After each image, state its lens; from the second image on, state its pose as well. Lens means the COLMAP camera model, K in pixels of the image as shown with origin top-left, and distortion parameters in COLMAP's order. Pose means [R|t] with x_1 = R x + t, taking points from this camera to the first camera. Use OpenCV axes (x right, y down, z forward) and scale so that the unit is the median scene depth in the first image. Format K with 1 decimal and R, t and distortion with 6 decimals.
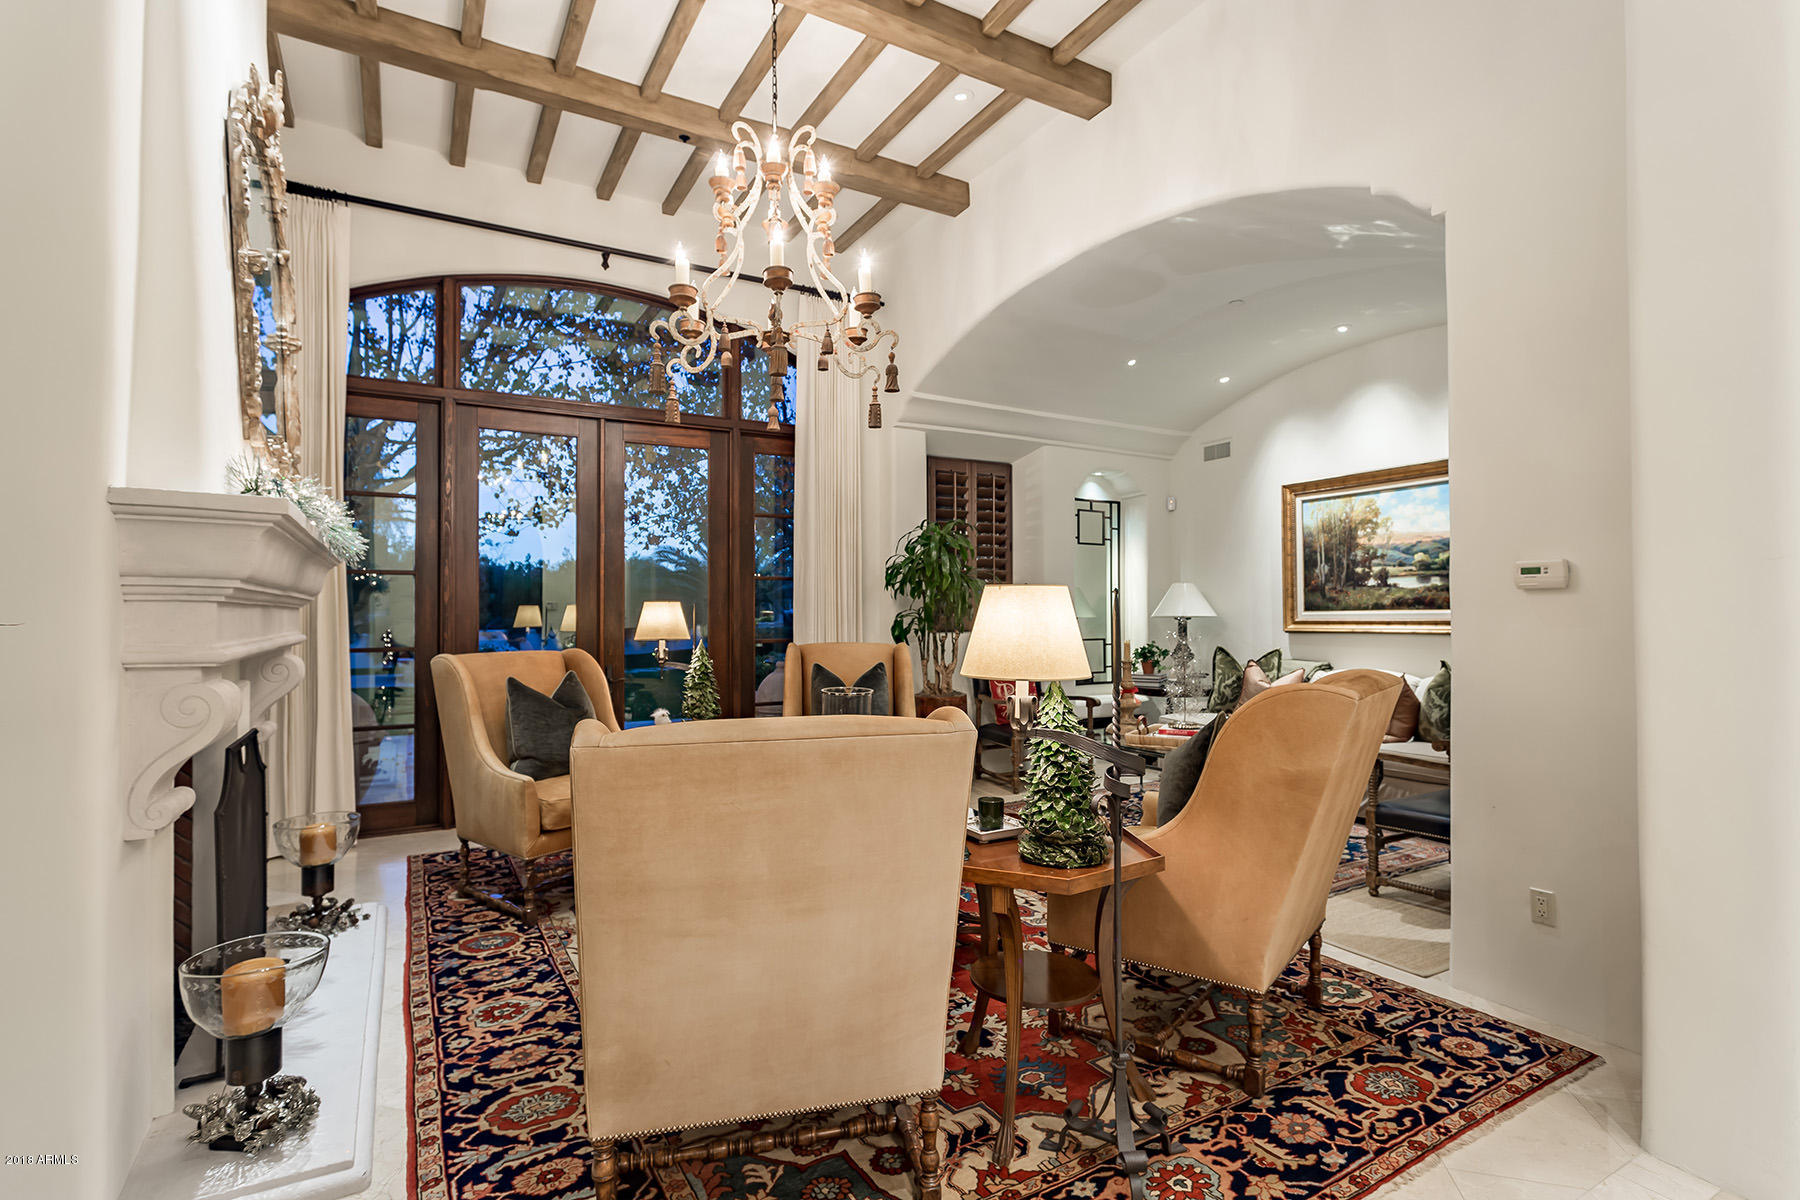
lens RADIAL K [[855.9, 0, 906.6], [0, 855.9, 593.7], [0, 0, 1]] dist [0.000209, -0.000009]
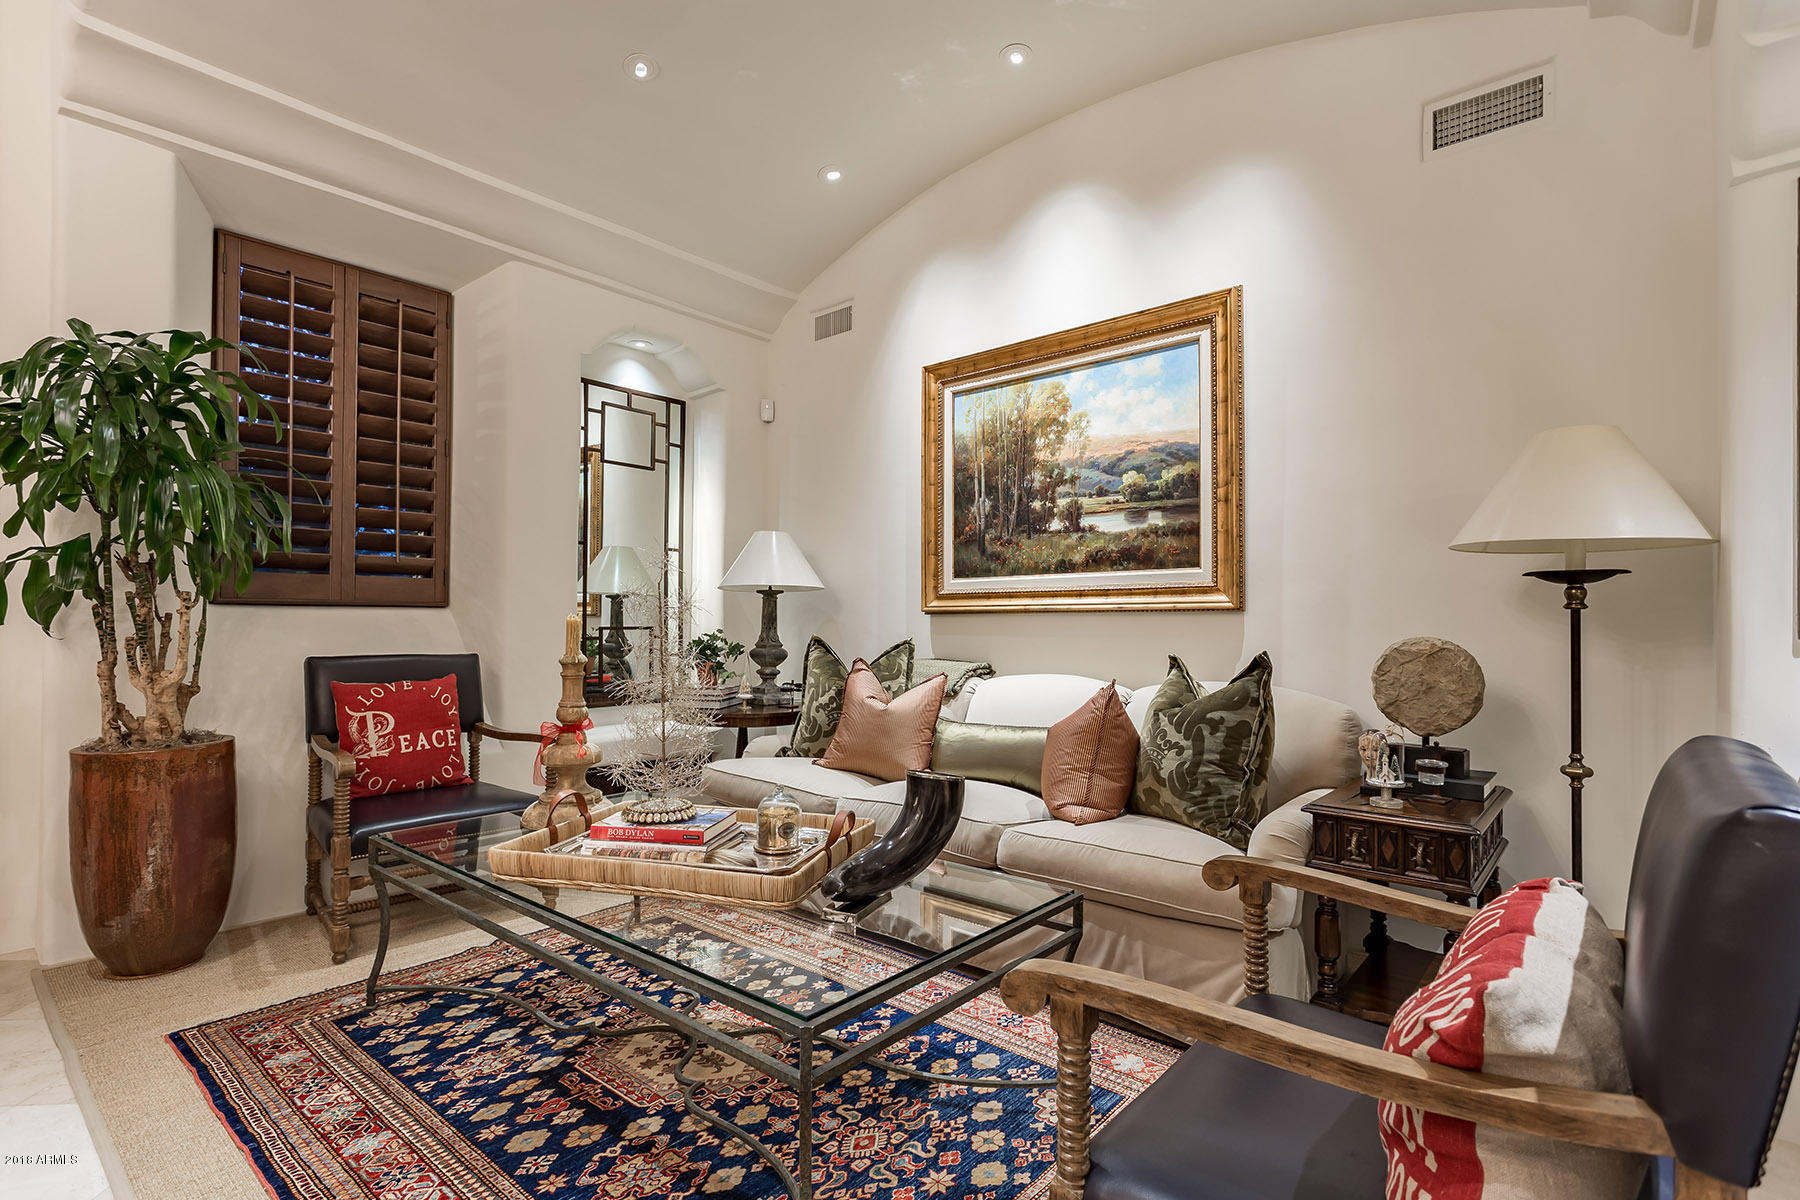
lens RADIAL K [[855.9, 0, 906.6], [0, 855.9, 593.7], [0, 0, 1]] dist [0.000209, -0.000009]
pose [[0.944585, 0.019562, 0.327684, 0.245476], [-0.016037, 0.999781, -0.013455, 0.041318], [-0.327876, 0.007454, 0.944691, 0.460723]]
